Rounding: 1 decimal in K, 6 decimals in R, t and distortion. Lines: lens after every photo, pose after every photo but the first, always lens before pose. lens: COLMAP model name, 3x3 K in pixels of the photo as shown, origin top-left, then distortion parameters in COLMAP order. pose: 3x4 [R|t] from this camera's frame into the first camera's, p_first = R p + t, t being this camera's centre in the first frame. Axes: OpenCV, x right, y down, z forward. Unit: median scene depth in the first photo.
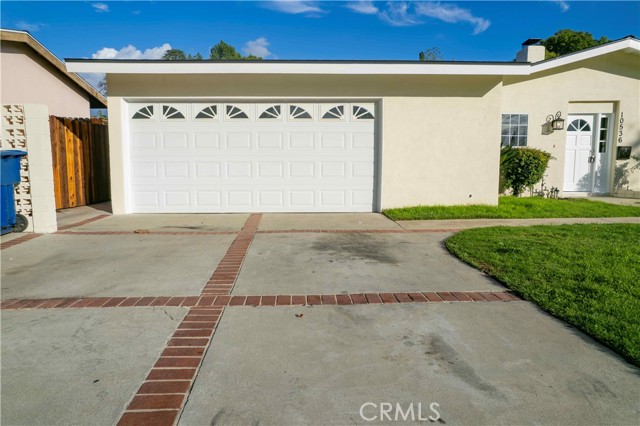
lens RADIAL K [[411.8, 0, 322.5], [0, 411.8, 211.5], [0, 0, 1]] dist [-0.077624, 0.068635]
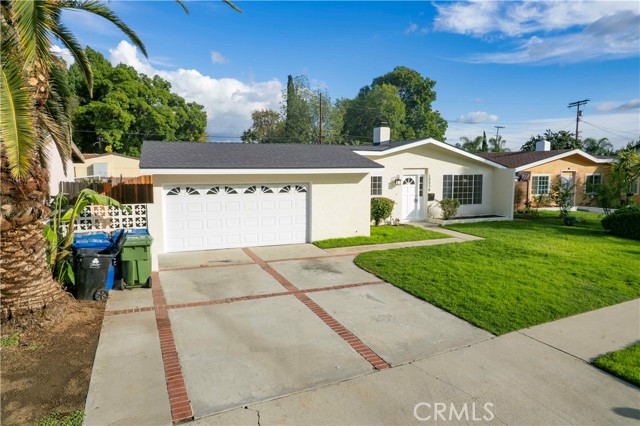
lens RADIAL K [[411.8, 0, 322.5], [0, 411.8, 211.5], [0, 0, 1]] dist [-0.077624, 0.068635]
pose [[0.943749, -0.033106, 0.329001, -0.402278], [0.031670, 0.999451, 0.009725, -0.152482], [-0.329142, 0.001241, 0.944280, -0.732640]]
